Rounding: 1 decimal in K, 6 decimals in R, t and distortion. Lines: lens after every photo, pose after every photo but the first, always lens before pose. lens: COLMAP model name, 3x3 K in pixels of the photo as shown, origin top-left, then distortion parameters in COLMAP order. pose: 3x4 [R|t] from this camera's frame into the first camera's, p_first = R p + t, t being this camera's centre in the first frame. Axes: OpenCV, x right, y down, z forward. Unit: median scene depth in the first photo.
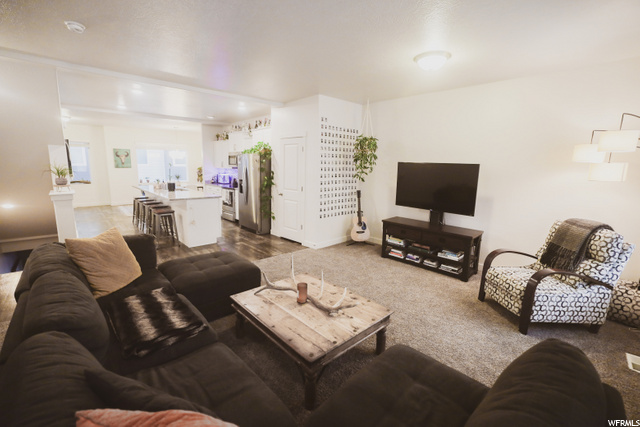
lens RADIAL K [[274.4, 0, 315.6], [0, 274.4, 211.2], [0, 0, 1]] dist [-0.025445, 0.006063]
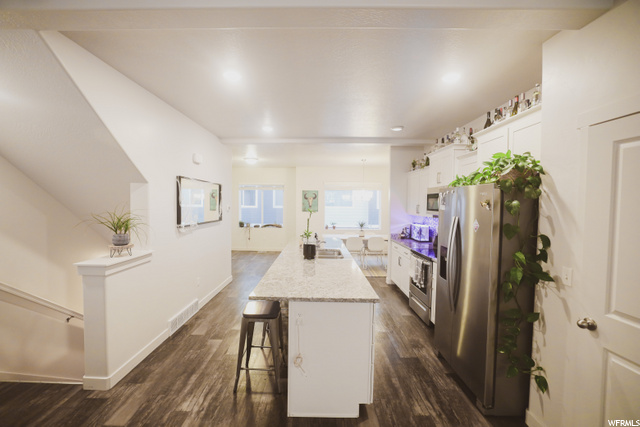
lens RADIAL K [[274.4, 0, 318.4], [0, 274.4, 210.2], [0, 0, 1]] dist [-0.025445, 0.006063]
pose [[0.741475, 0.007251, -0.670942, -0.147412], [-0.110475, 0.987614, -0.111415, -0.115895], [0.661824, 0.156734, 0.733092, 0.617706]]
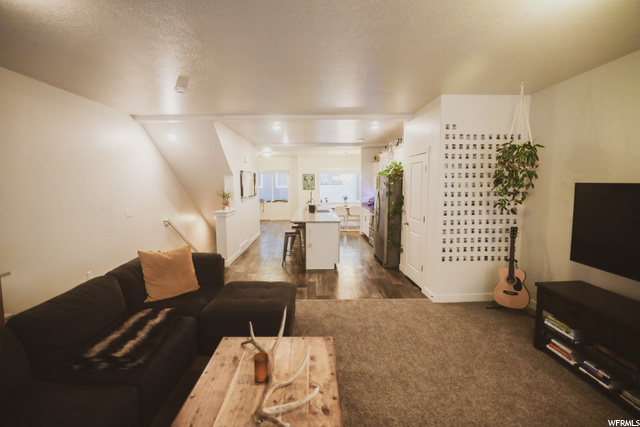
lens RADIAL K [[274.4, 0, 319.4], [0, 274.4, 209.6], [0, 0, 1]] dist [-0.025445, 0.006063]
pose [[0.755826, 0.042960, -0.653362, 0.214222], [-0.092341, 0.994866, -0.041409, -0.045117], [0.648228, 0.091630, 0.755913, 0.207553]]
